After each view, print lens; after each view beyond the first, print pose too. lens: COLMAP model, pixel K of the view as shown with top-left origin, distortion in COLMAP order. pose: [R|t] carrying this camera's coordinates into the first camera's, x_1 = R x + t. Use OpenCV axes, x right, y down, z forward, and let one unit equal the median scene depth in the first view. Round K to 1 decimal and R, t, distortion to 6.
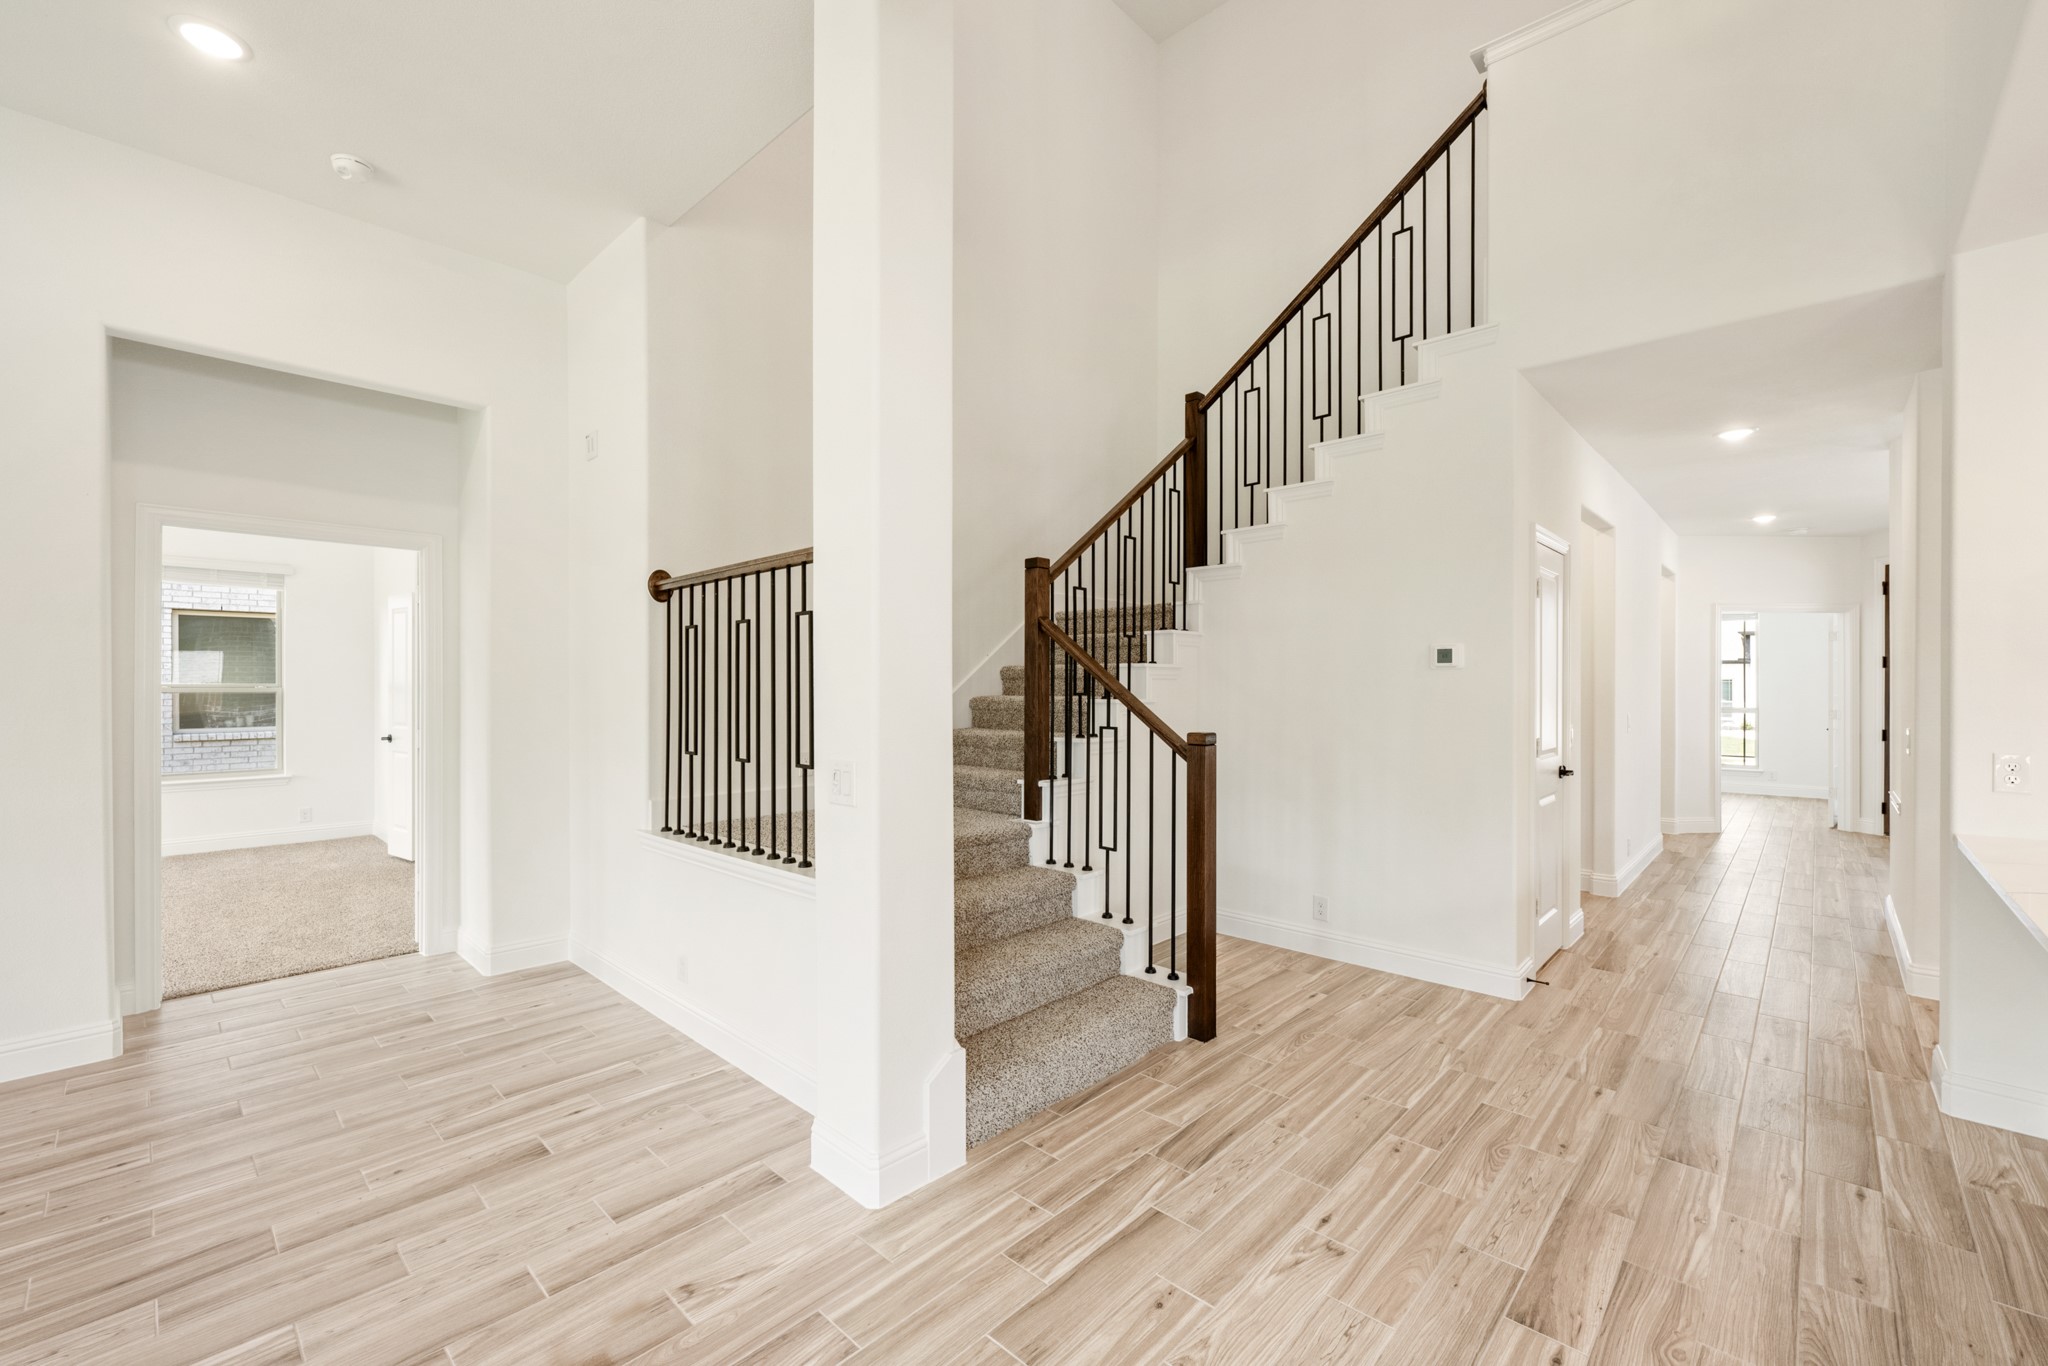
lens RADIAL K [[842.7, 0, 1024.0], [0, 842.7, 683.0], [0, 0, 1]] dist [-0.000522, -0.000061]
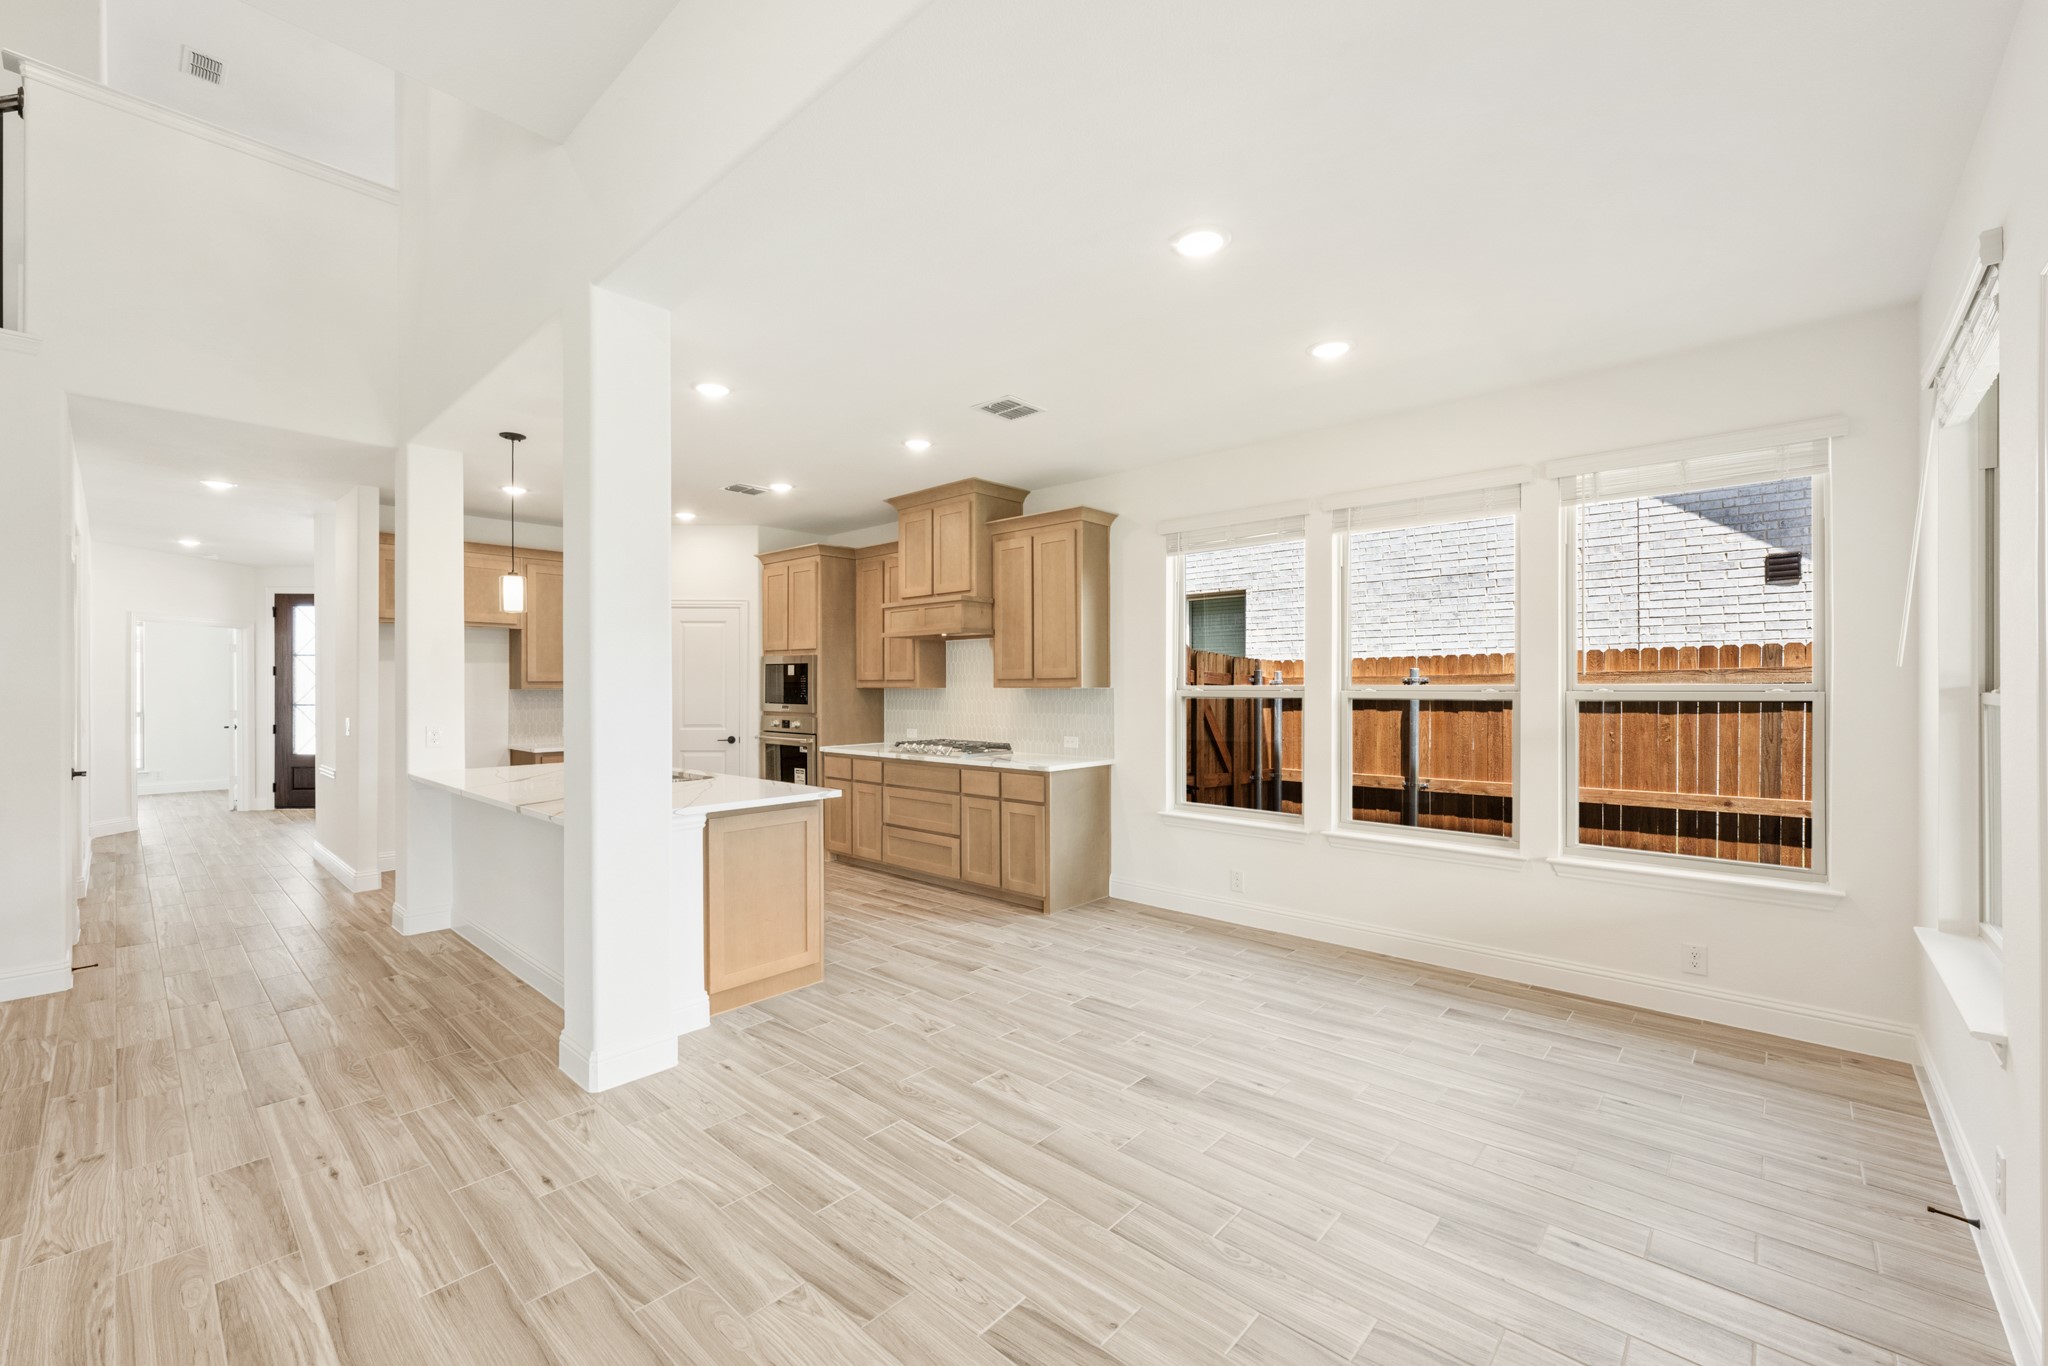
lens RADIAL K [[831.5, 0, 1007.0], [0, 831.5, 682.8], [0, 0, 1]] dist [-0.001548, -0.000127]
pose [[-0.007889, 0.004455, 0.999959, -0.503611], [0.001107, 0.999989, -0.004447, -0.000894], [-0.999968, 0.001072, -0.007894, -0.181495]]
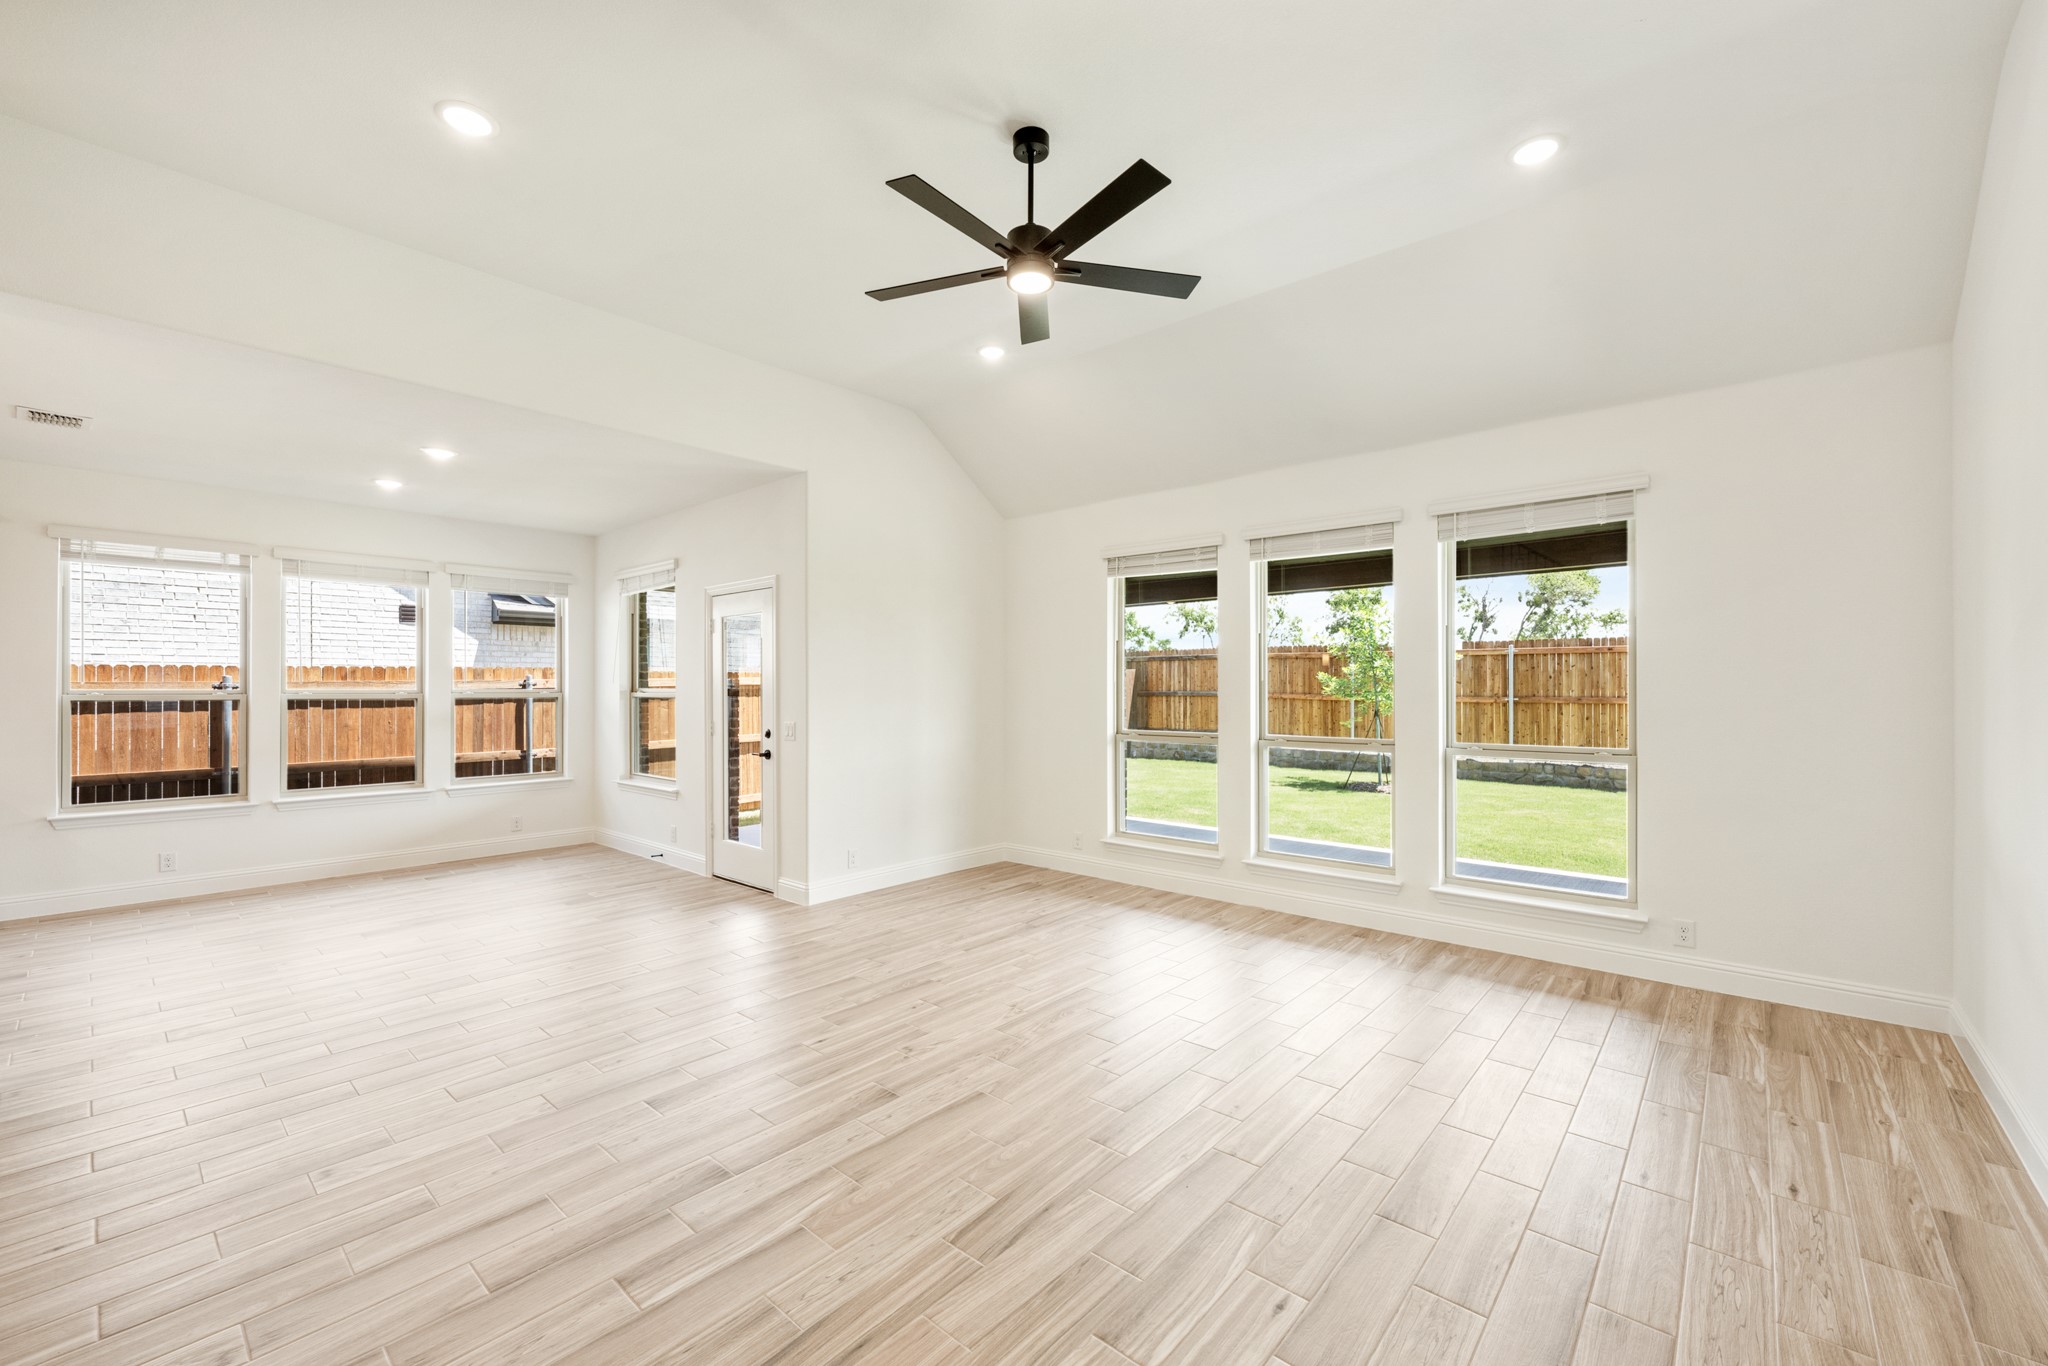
lens RADIAL K [[829.8, 0, 1022.1], [0, 829.8, 686.4], [0, 0, 1]] dist [-0.000020, -0.000112]
pose [[-0.999511, 0.001039, -0.031249, -0.692214], [0.001193, 0.999987, -0.004912, 0.001522], [0.031243, -0.004946, -0.999500, 1.080889]]
